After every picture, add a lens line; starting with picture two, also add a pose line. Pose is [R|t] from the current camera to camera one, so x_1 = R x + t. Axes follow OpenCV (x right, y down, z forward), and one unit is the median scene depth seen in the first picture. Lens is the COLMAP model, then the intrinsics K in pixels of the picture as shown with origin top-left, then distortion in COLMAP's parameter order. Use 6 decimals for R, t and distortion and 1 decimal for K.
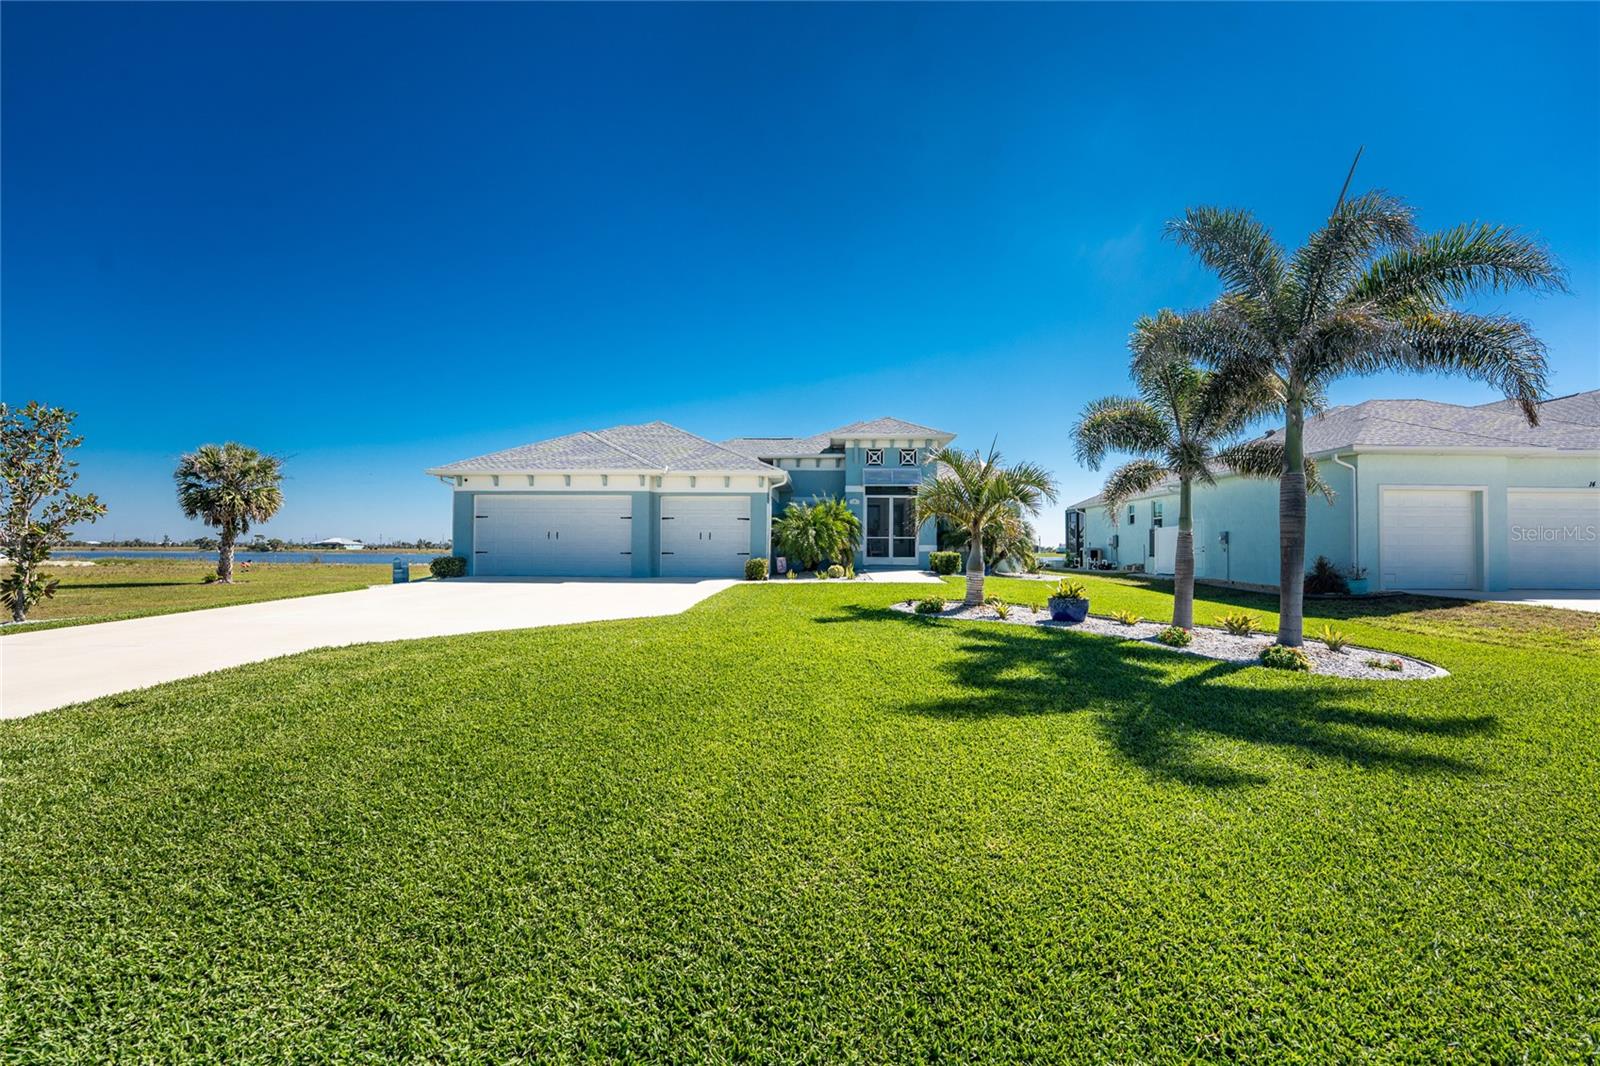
lens RADIAL K [[643.6, 0, 801.2], [0, 643.6, 539.1], [0, 0, 1]] dist [0.000688, 0.000198]
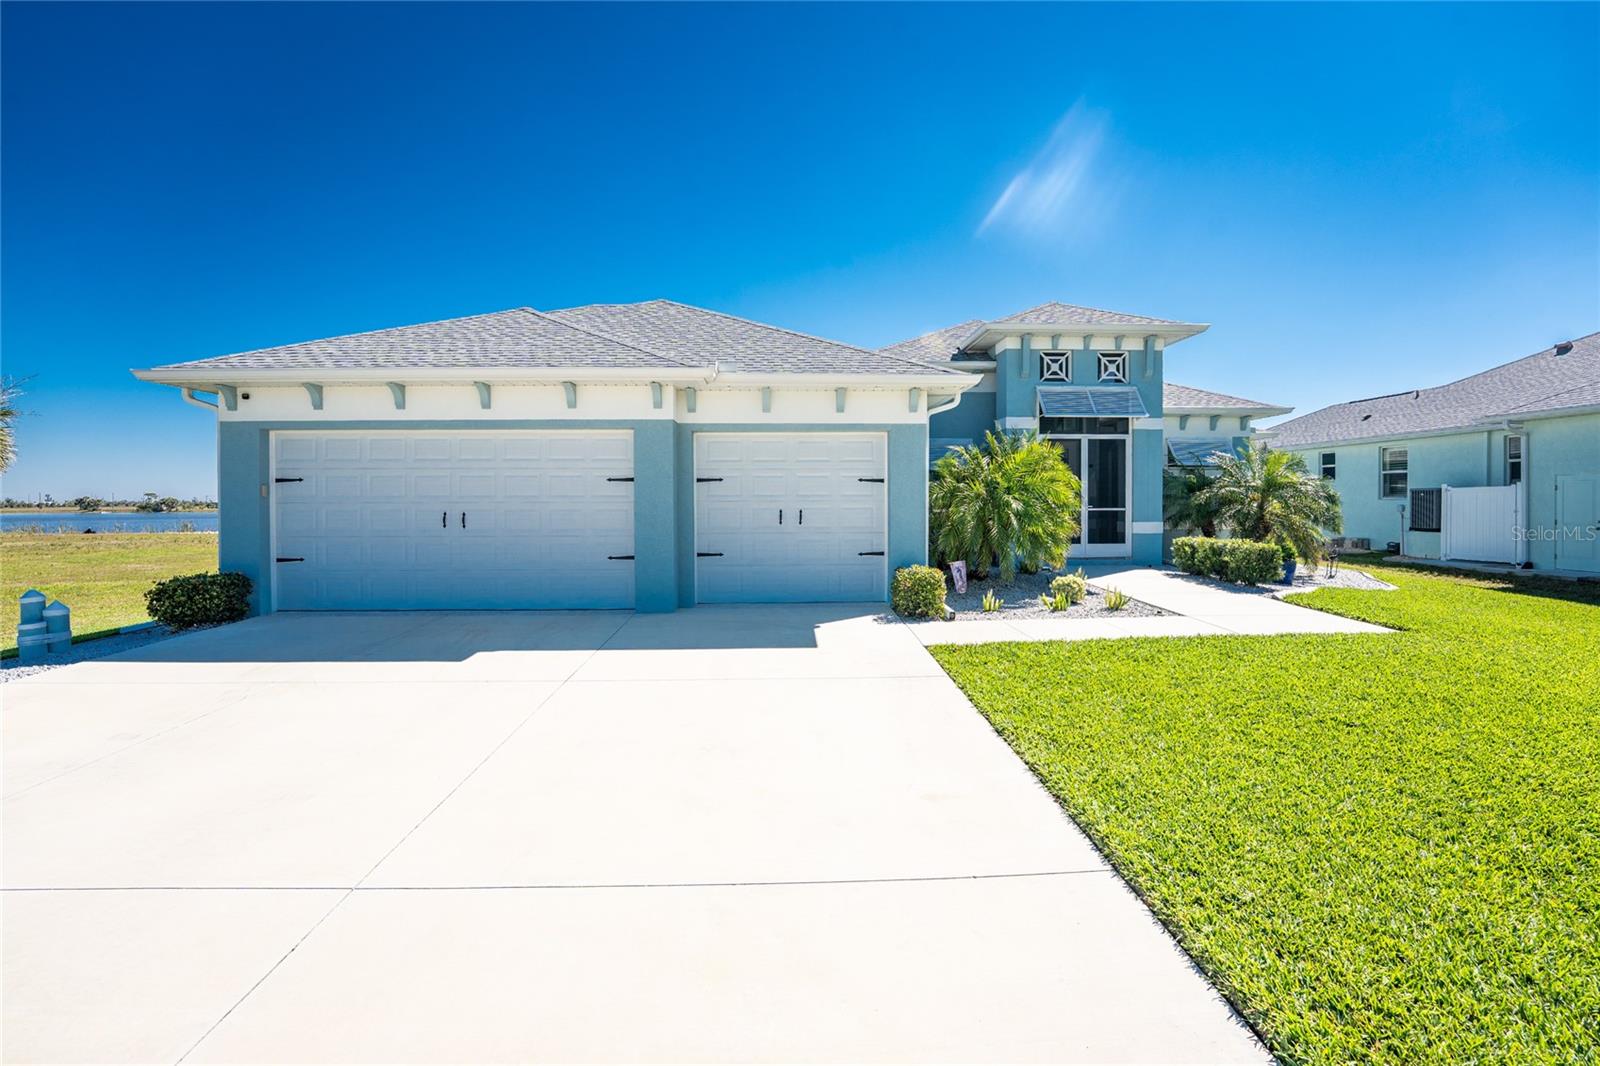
lens RADIAL K [[666.2, 0, 804.1], [0, 666.2, 504.4], [0, 0, 1]] dist [-0.018075, 0.000172]
pose [[0.996857, -0.009722, 0.078621, -0.164016], [0.008239, 0.999782, 0.019161, -0.021687], [-0.078791, -0.018453, 0.996720, 0.478639]]
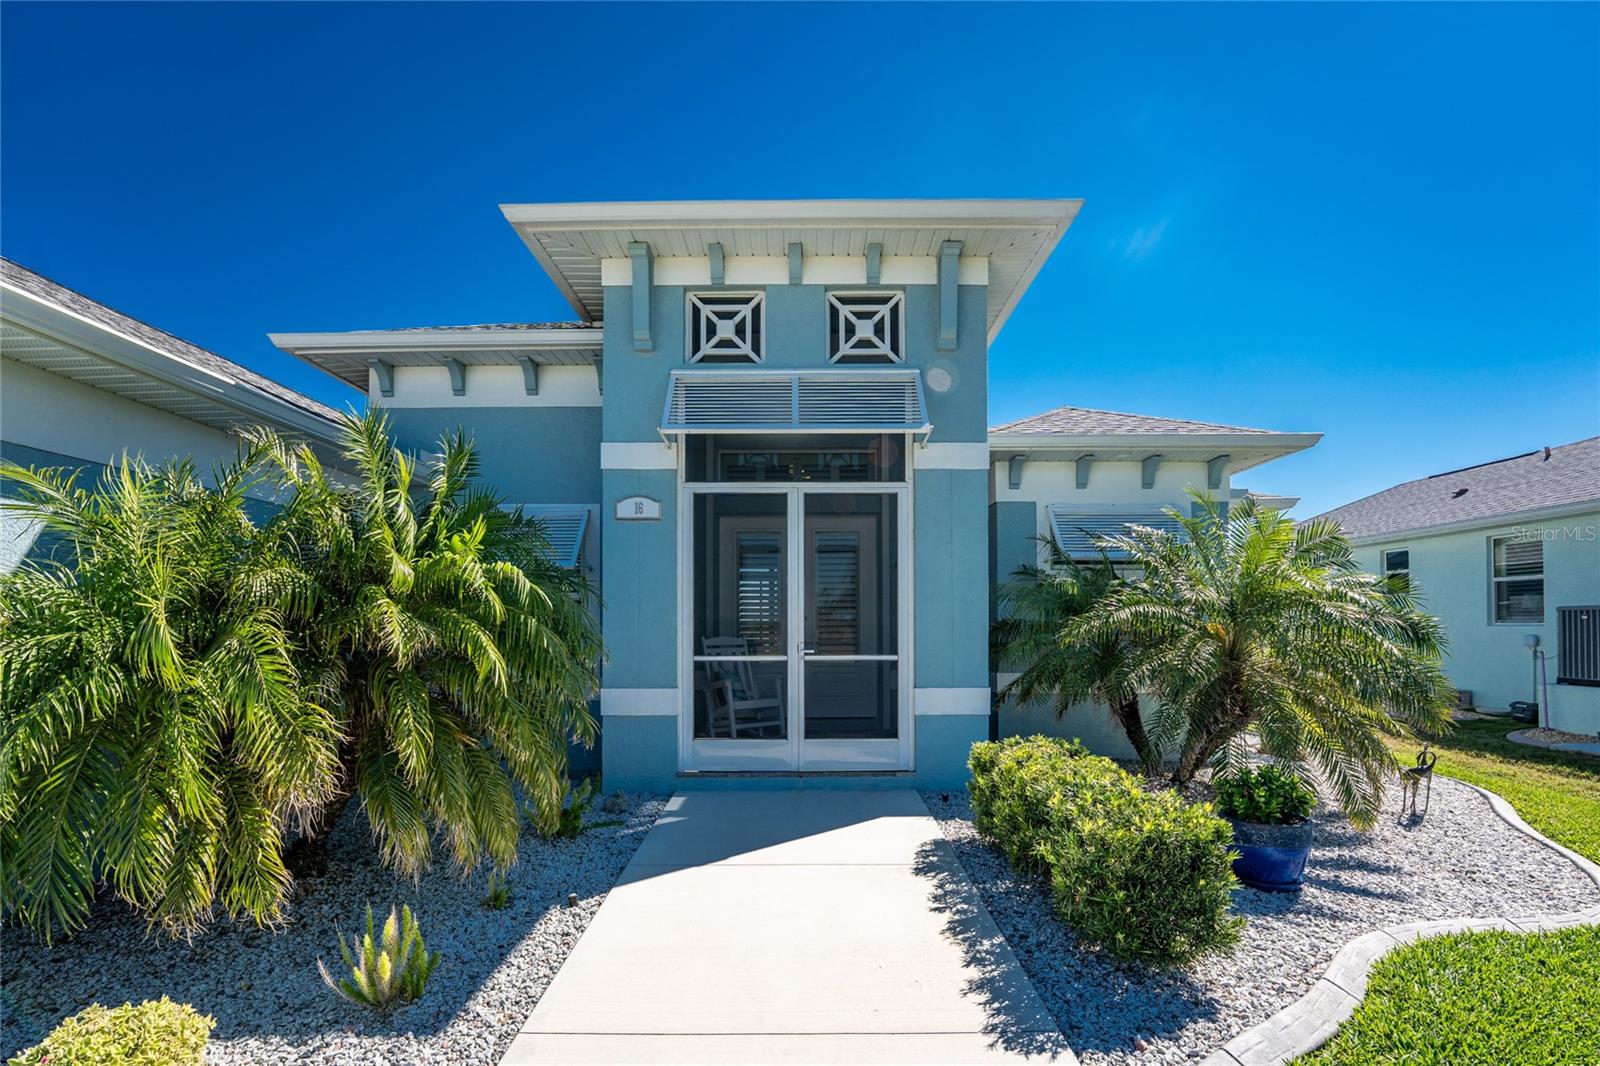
lens RADIAL K [[640.2, 0, 820.9], [0, 640.2, 610.5], [0, 0, 1]] dist [-0.000498, -0.000071]
pose [[0.999724, -0.009600, 0.021437, 0.156373], [0.009549, 0.999951, 0.002467, -0.022684], [-0.021460, -0.002262, 0.999767, 0.827264]]
